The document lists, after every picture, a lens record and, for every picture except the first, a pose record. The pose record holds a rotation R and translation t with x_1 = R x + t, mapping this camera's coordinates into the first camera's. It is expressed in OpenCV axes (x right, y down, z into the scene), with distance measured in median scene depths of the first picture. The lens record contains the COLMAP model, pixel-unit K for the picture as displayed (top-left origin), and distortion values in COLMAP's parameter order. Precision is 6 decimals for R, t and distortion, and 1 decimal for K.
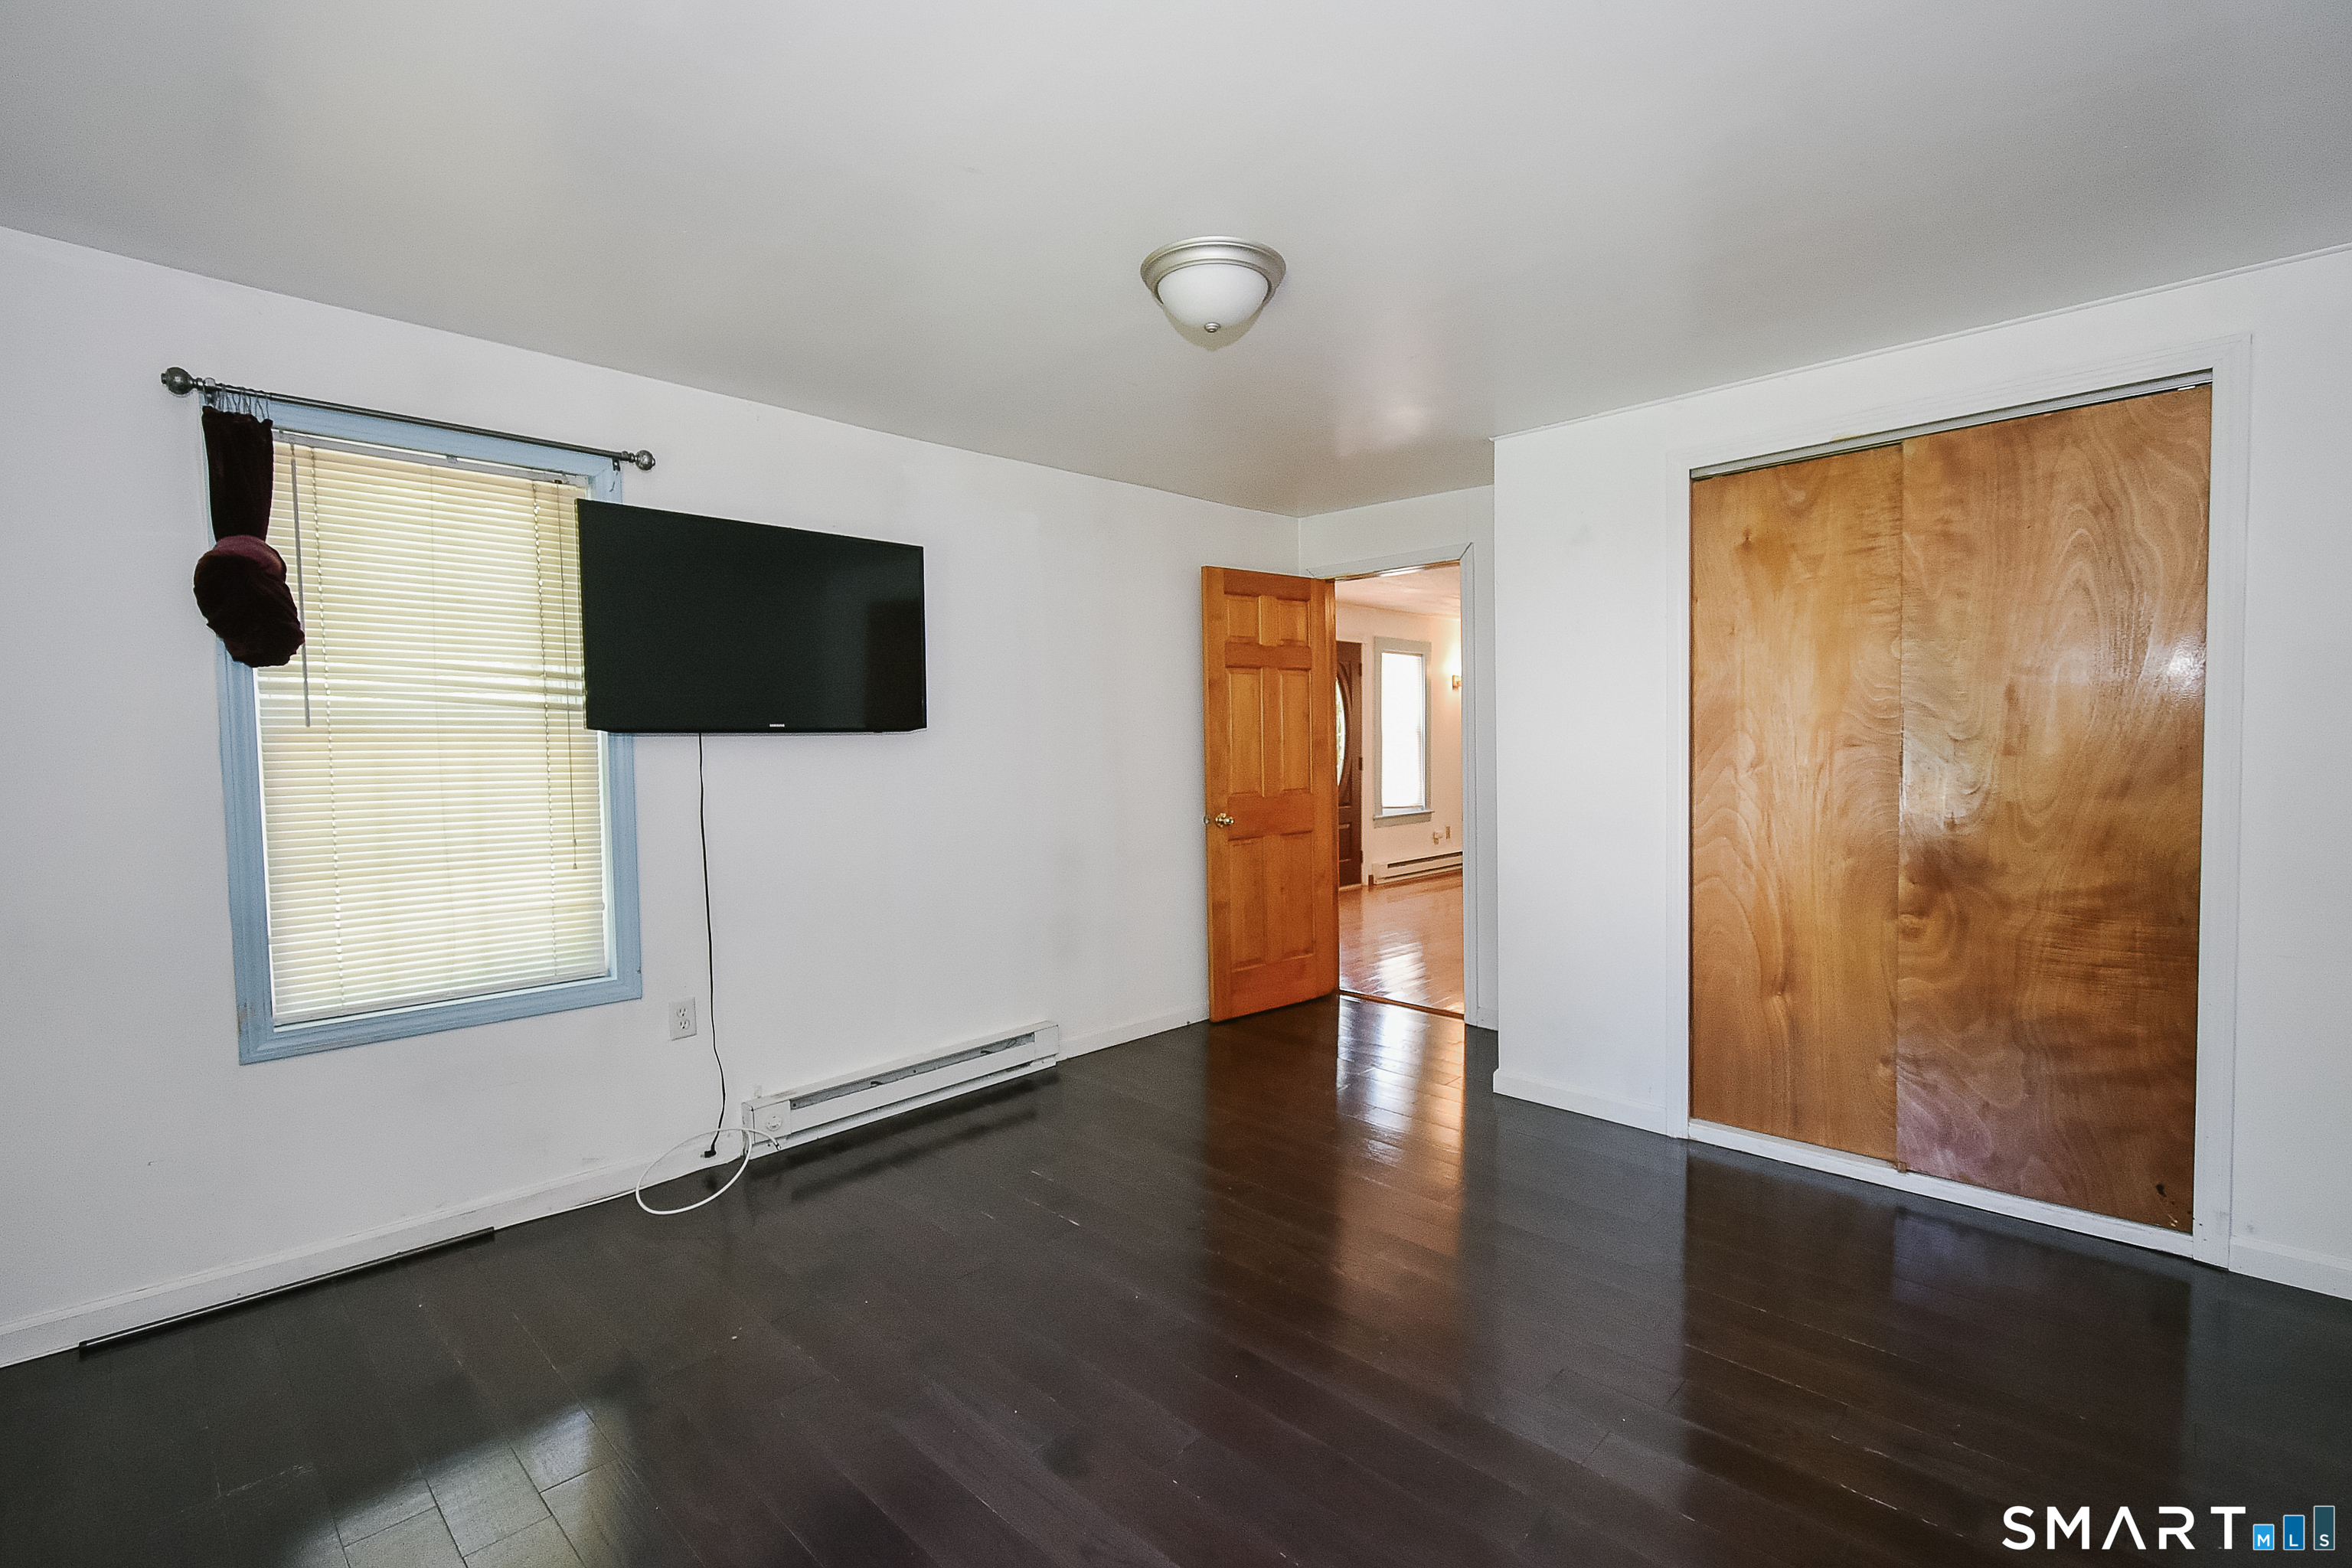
lens RADIAL K [[1061.4, 0, 1181.4], [0, 1061.4, 790.7], [0, 0, 1]] dist [0.002536, 0.000881]
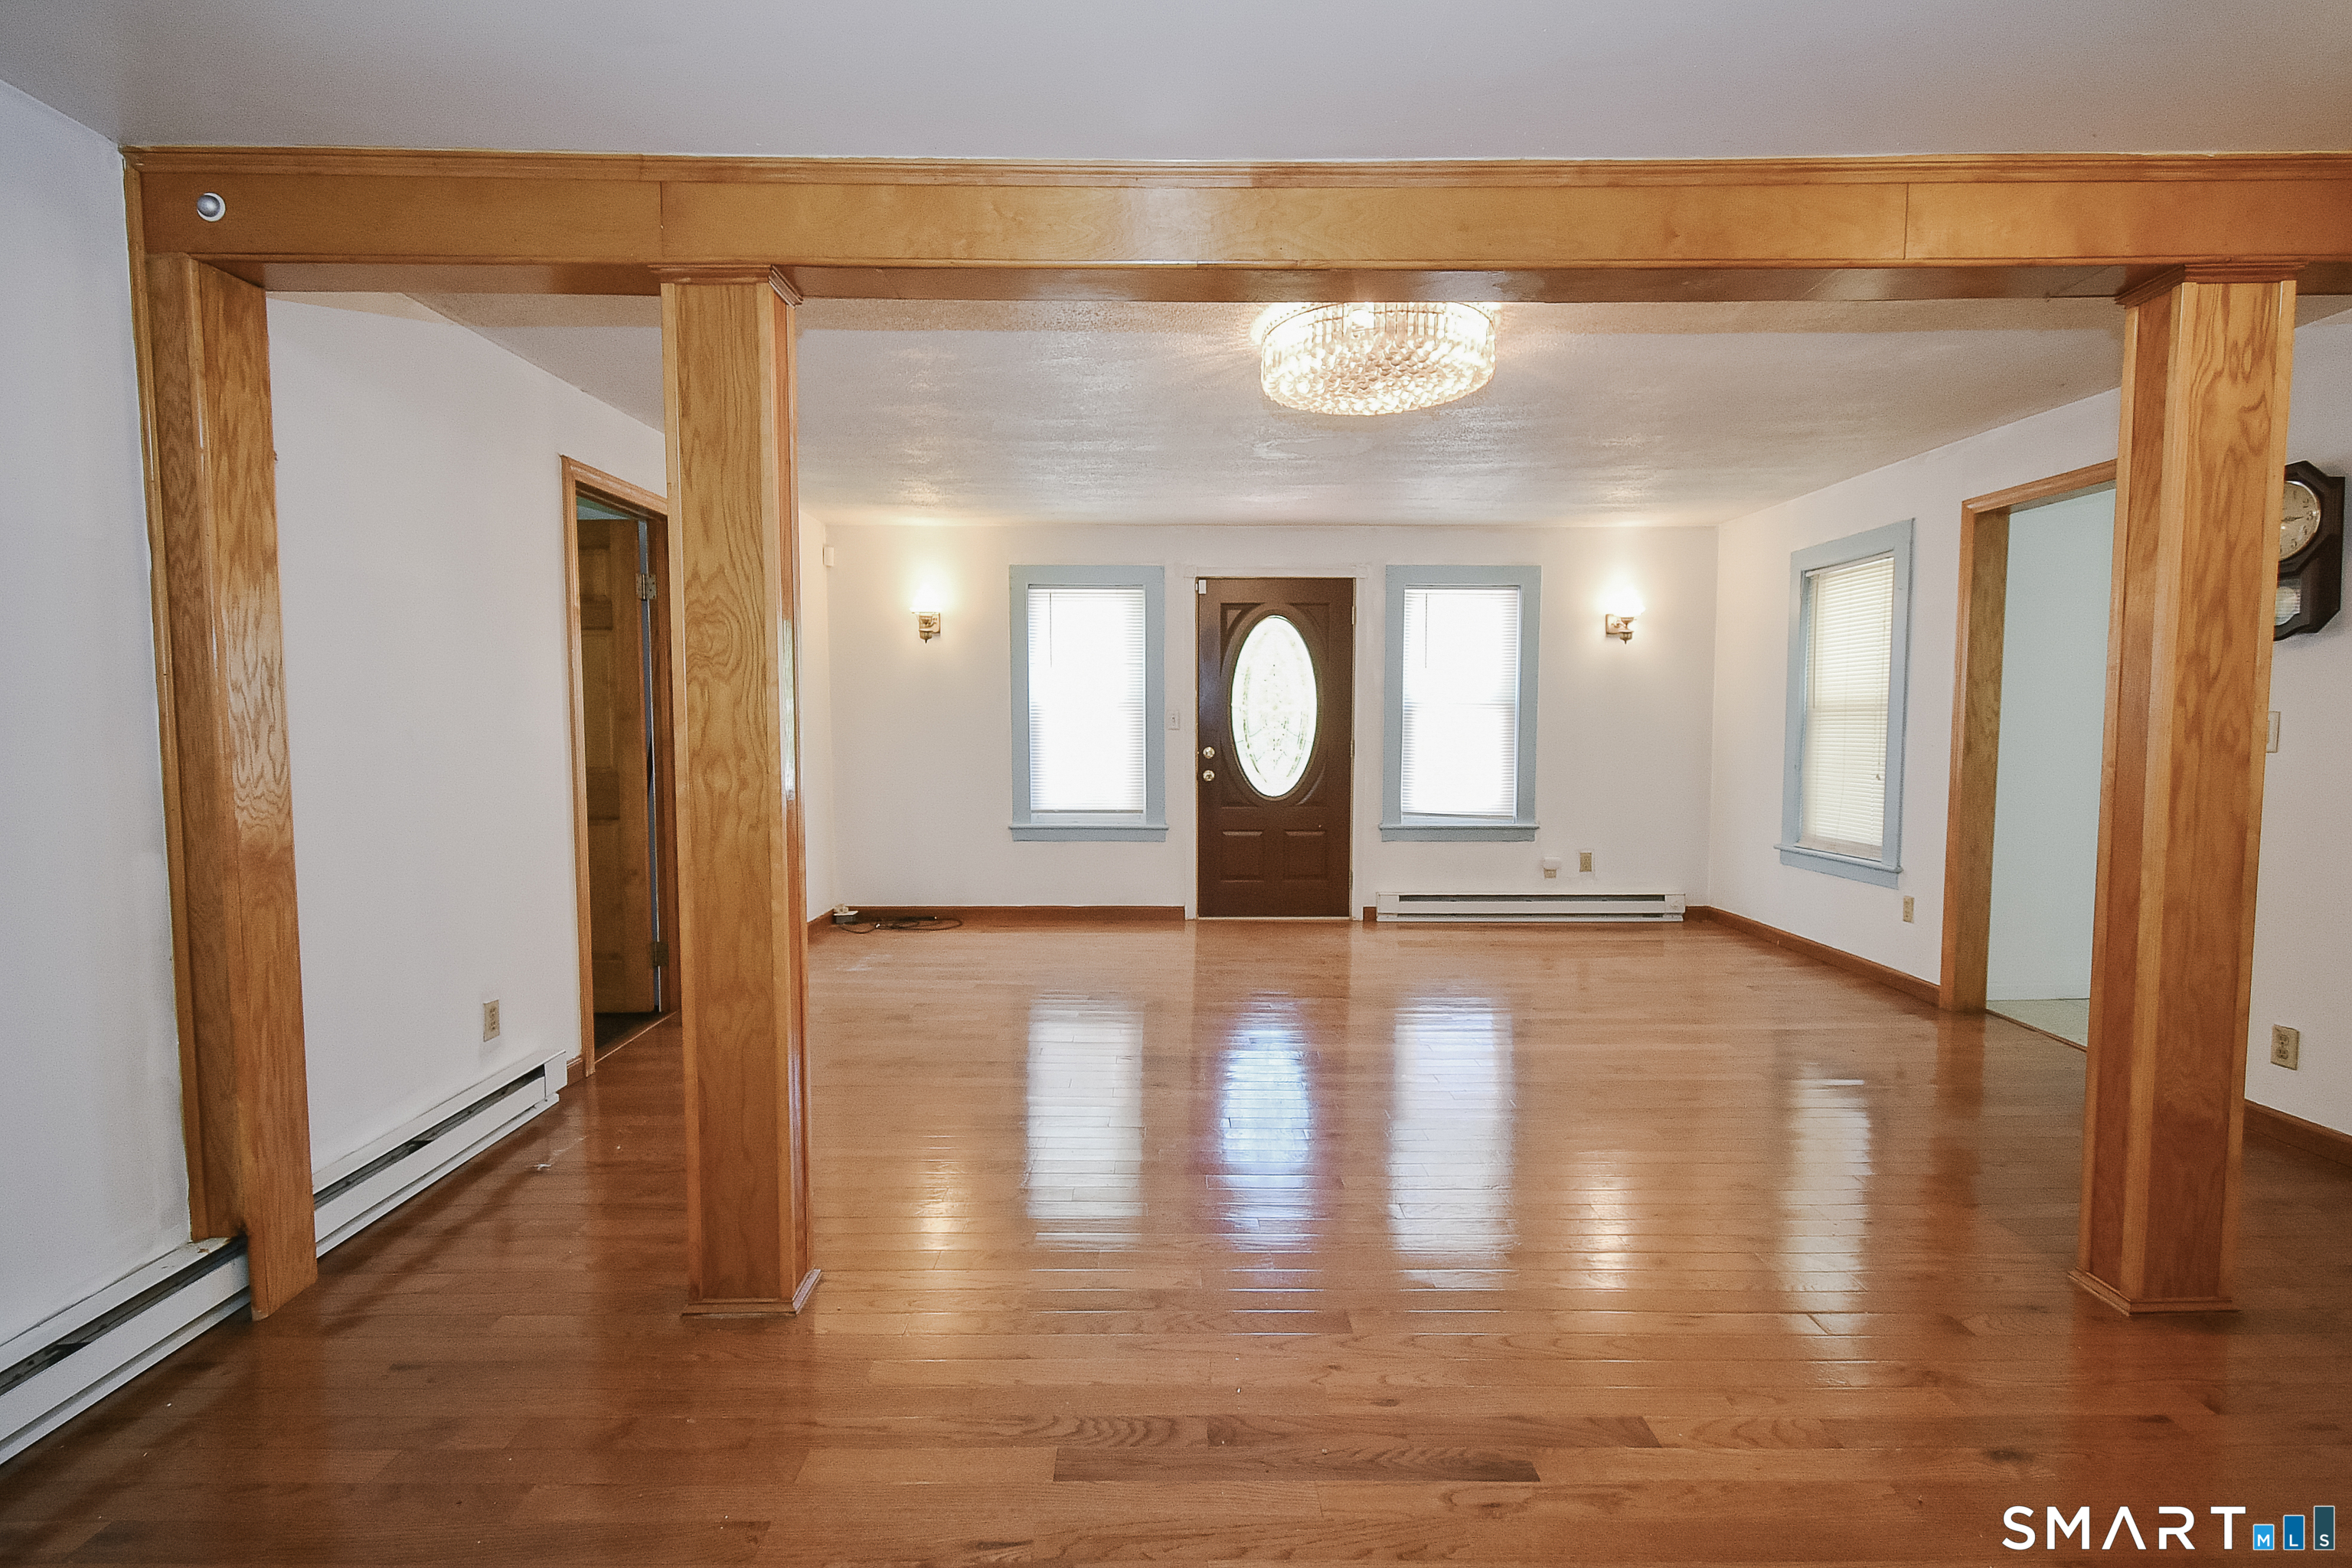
lens RADIAL K [[1061.4, 0, 1166.7], [0, 1061.4, 777.9], [0, 0, 1]] dist [0.002536, 0.000881]
pose [[0.698349, 0.066832, -0.712631, 0.575859], [-0.046143, 0.997764, 0.048355, -0.033469], [0.714269, -0.000886, 0.699871, 0.408584]]
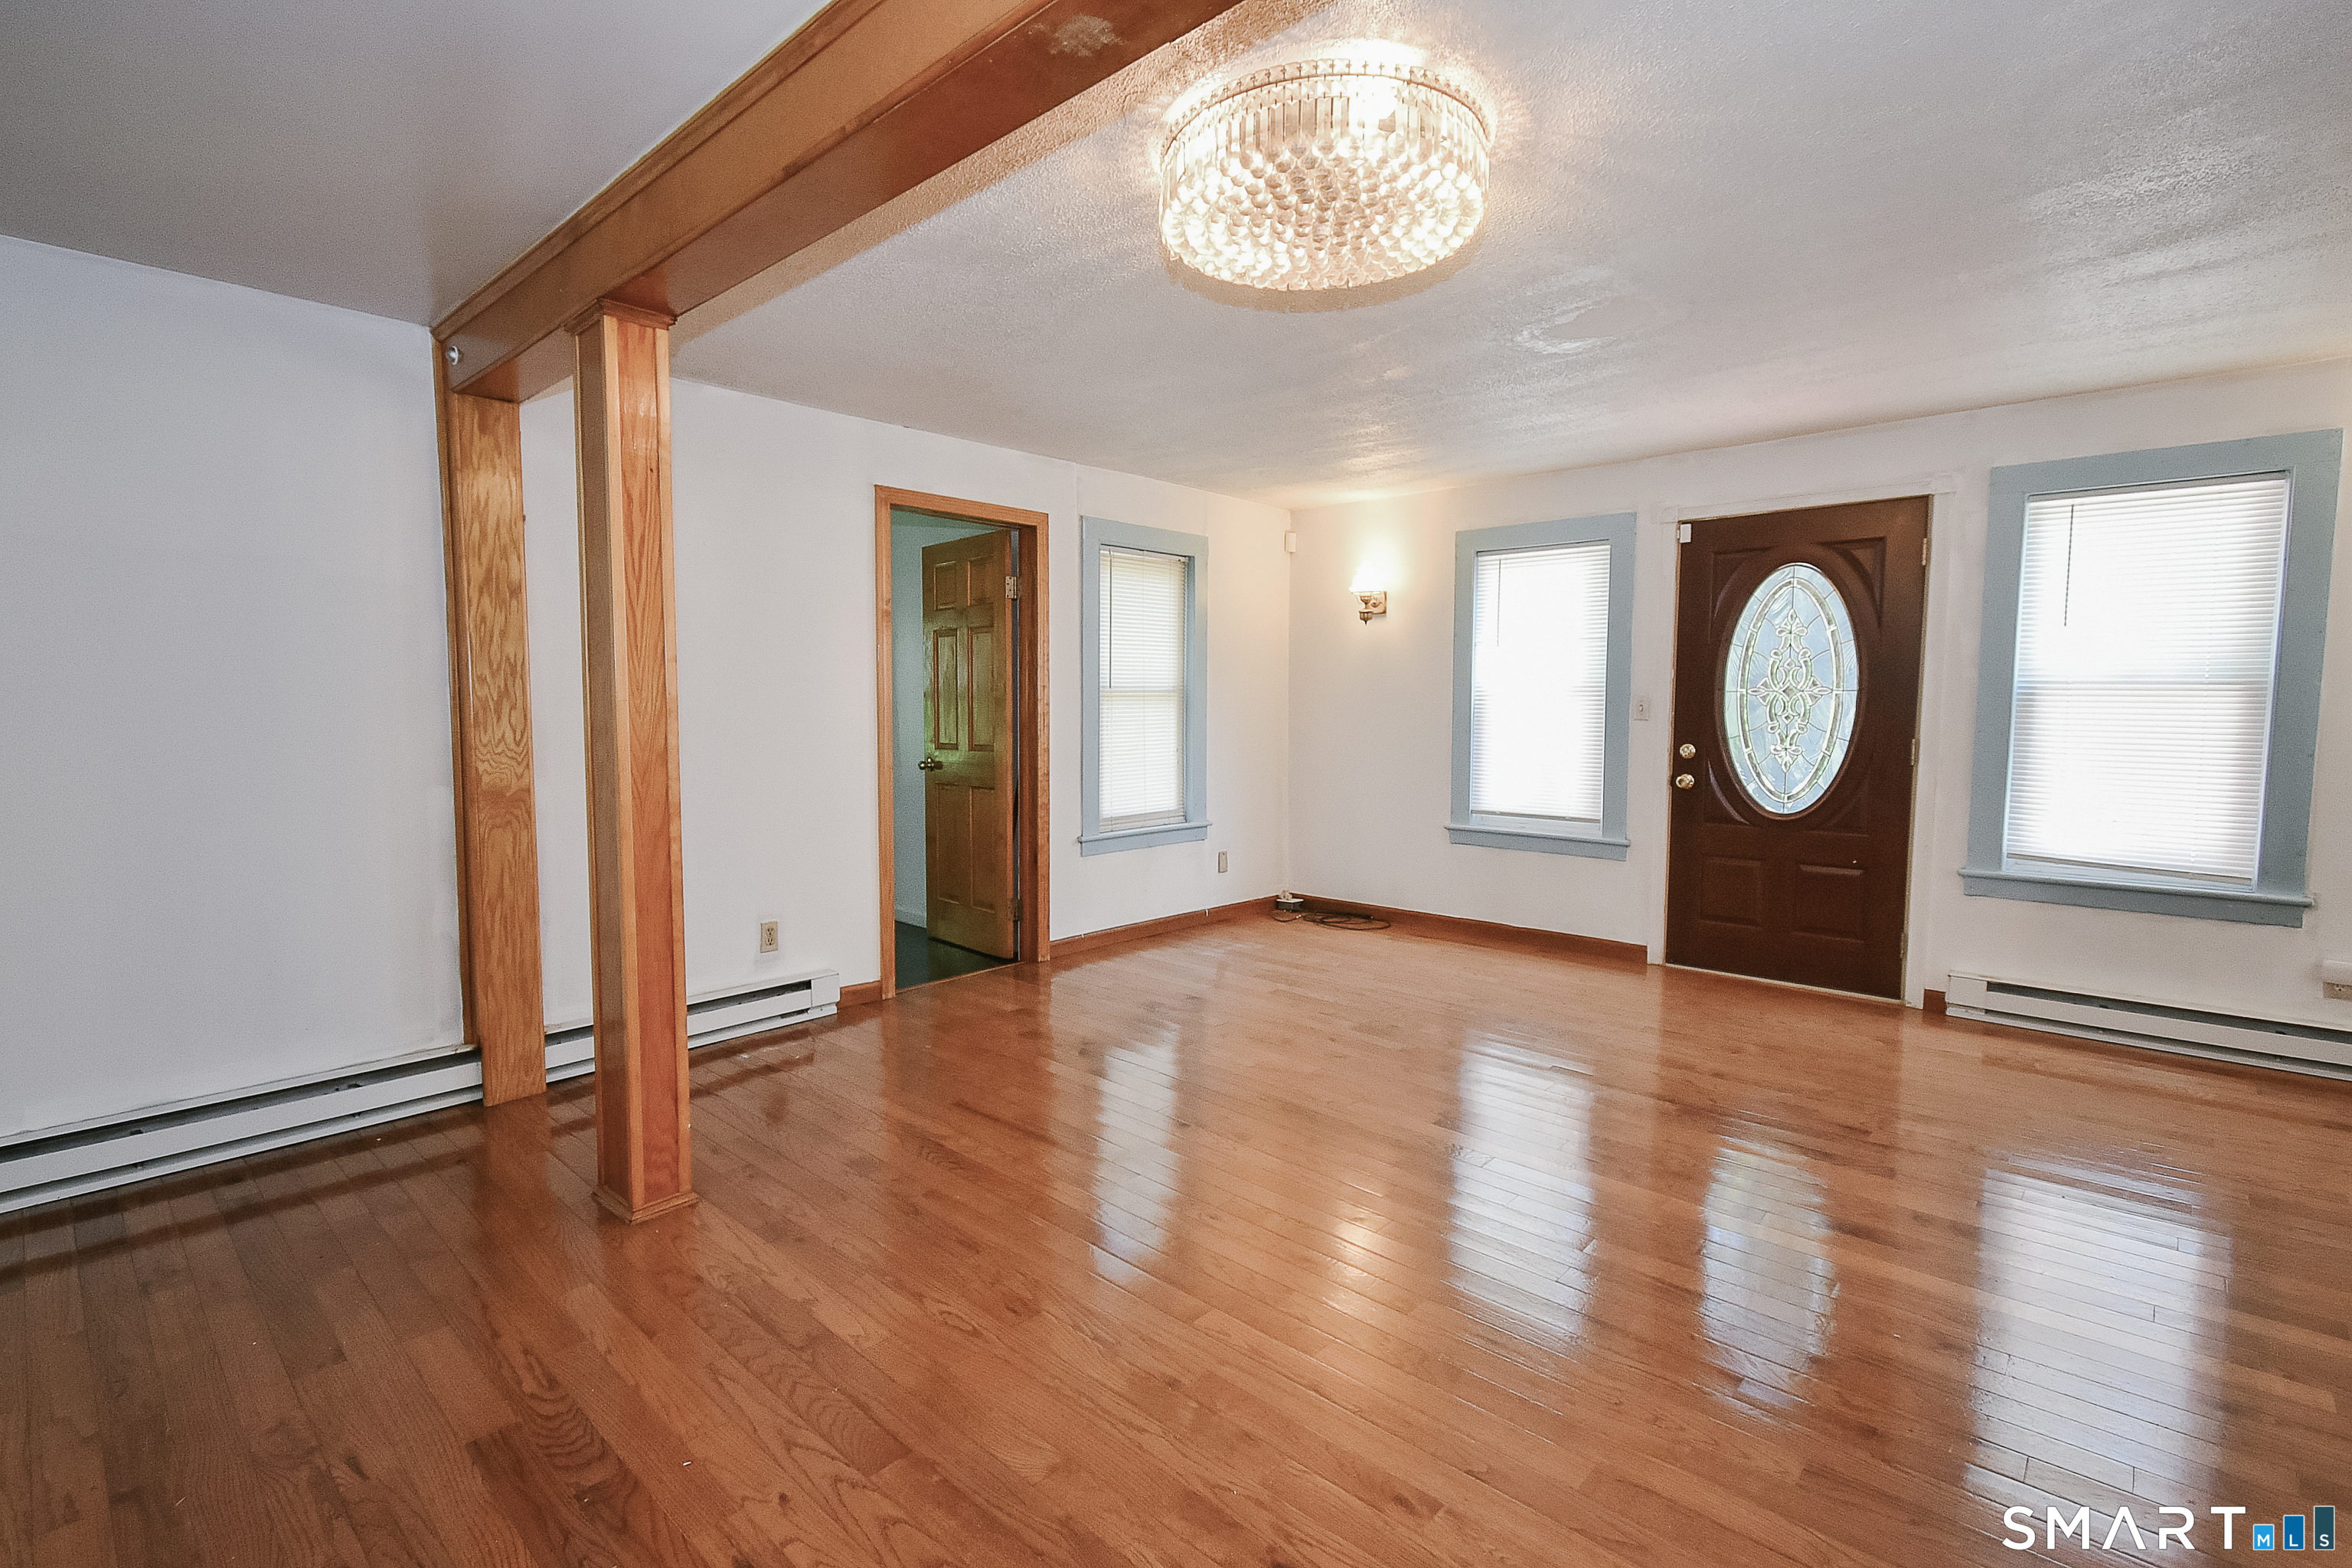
lens RADIAL K [[1061.4, 0, 1178.5], [0, 1061.4, 777.9], [0, 0, 1]] dist [0.002536, 0.000881]
pose [[0.031125, 0.094694, -0.995020, 0.619668], [-0.043581, 0.994684, 0.093299, -0.042568], [0.998565, 0.040460, 0.035087, 0.642756]]
